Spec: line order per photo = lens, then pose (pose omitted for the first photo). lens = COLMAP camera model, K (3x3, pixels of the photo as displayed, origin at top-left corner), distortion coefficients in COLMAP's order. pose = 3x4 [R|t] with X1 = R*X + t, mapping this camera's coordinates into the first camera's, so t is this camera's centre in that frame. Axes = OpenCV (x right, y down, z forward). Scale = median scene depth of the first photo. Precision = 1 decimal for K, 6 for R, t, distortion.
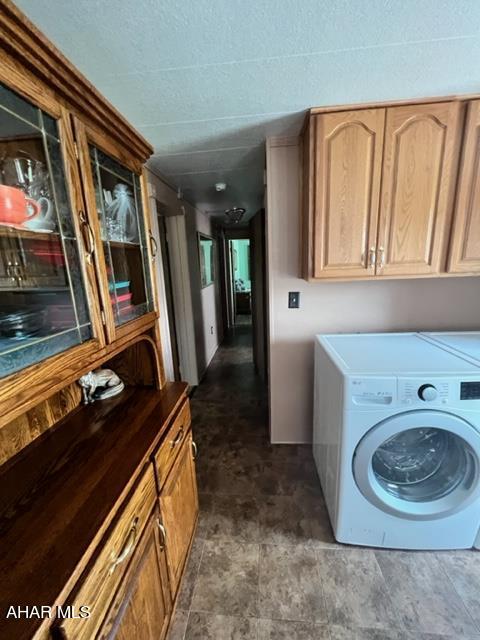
lens RADIAL K [[257.7, 0, 244.2], [0, 257.7, 320.1], [0, 0, 1]] dist [0.002331, 0.000469]
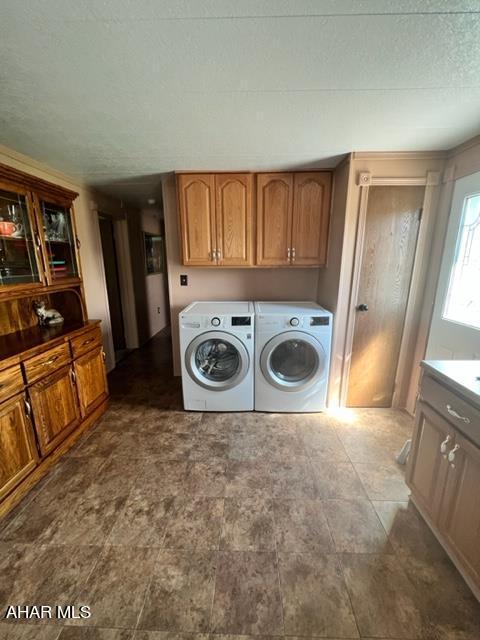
lens RADIAL K [[258.0, 0, 242.6], [0, 258.0, 319.9], [0, 0, 1]] dist [0.001296, 0.000118]
pose [[0.998067, 0.026453, 0.056229, 0.756071], [-0.027025, 0.999590, 0.009437, 0.226100], [-0.055957, -0.010938, 0.998373, -0.972431]]
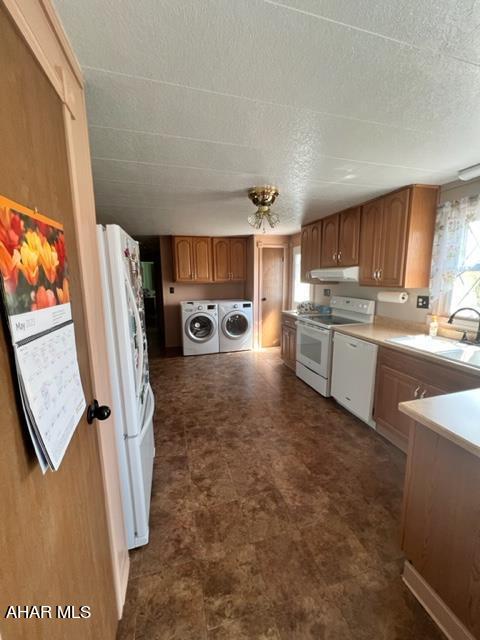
lens RADIAL K [[258.0, 0, 244.2], [0, 258.0, 323.3], [0, 0, 1]] dist [0.001296, 0.000118]
pose [[0.935770, -0.032840, 0.351078, -0.107475], [0.048983, 0.998107, -0.037199, 0.681230], [-0.349191, 0.052006, 0.935607, -3.042303]]
